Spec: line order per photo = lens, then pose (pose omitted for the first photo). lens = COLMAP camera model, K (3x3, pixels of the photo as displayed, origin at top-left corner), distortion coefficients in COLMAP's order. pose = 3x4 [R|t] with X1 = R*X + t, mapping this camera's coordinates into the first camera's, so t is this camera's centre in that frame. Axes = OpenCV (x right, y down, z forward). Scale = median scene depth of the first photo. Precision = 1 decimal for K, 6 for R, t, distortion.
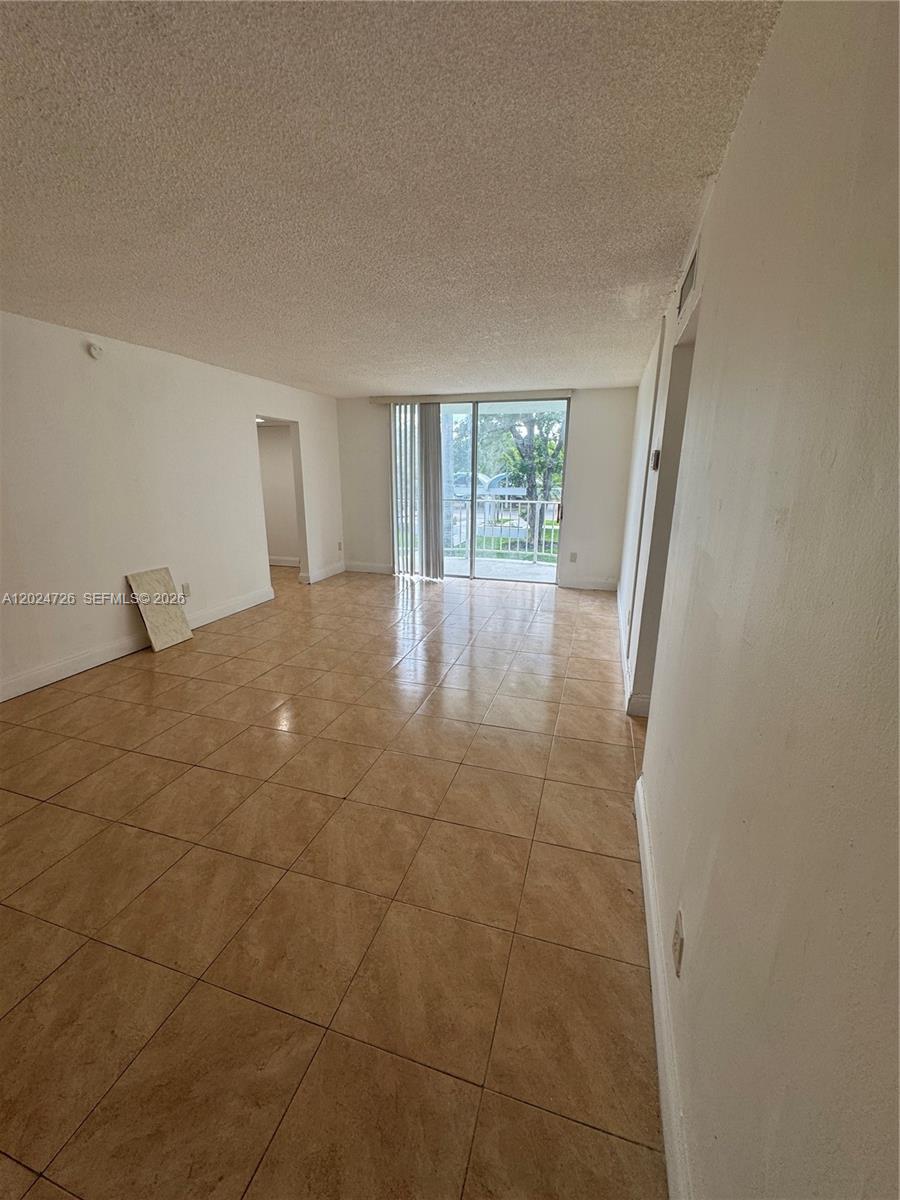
lens RADIAL K [[484.0, 0, 456.7], [0, 484.0, 595.9], [0, 0, 1]] dist [-0.002310, 0.000573]
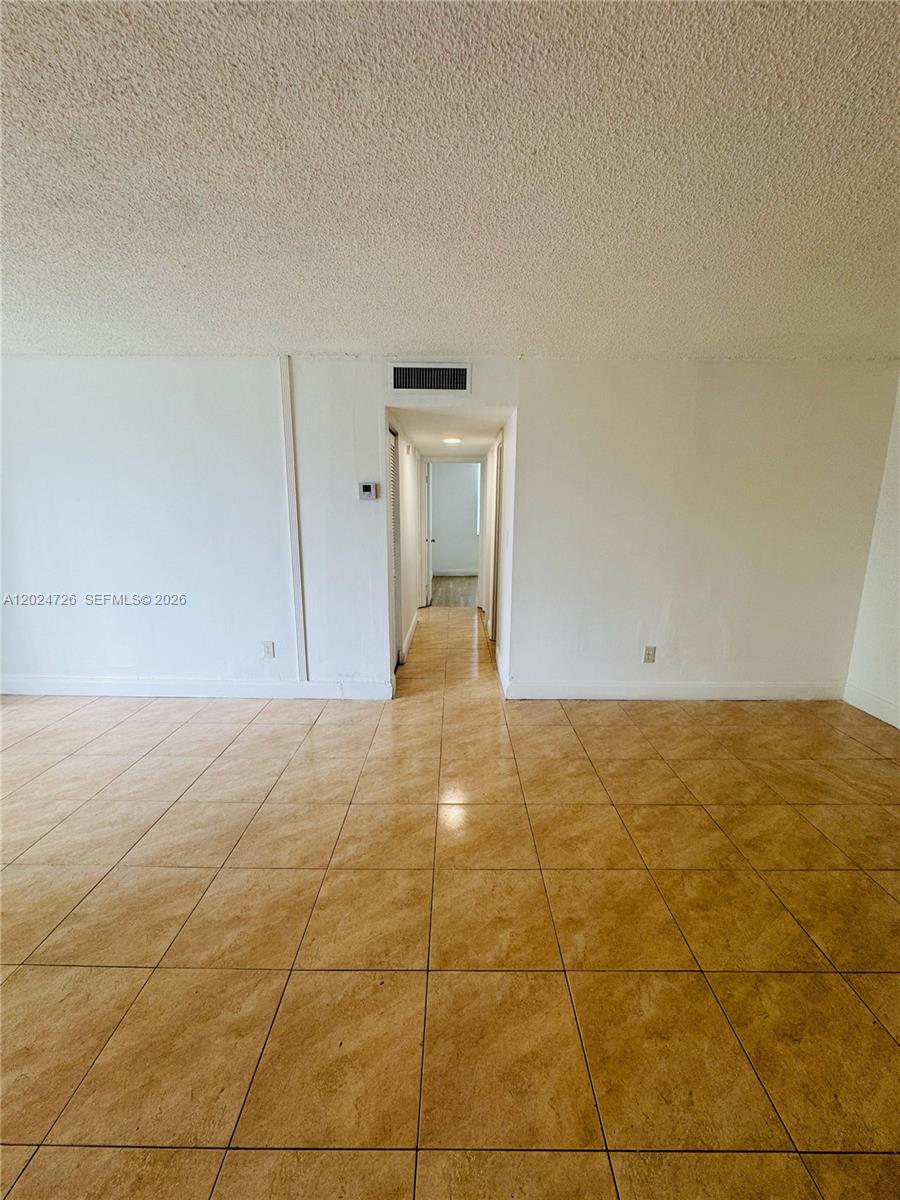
lens RADIAL K [[484.0, 0, 453.8], [0, 484.0, 596.7], [0, 0, 1]] dist [-0.002310, 0.000573]
pose [[-0.290678, -0.185409, 0.938685, -0.369300], [0.227171, 0.939621, 0.255941, -0.126735], [-0.929462, 0.287638, -0.231008, 0.511174]]
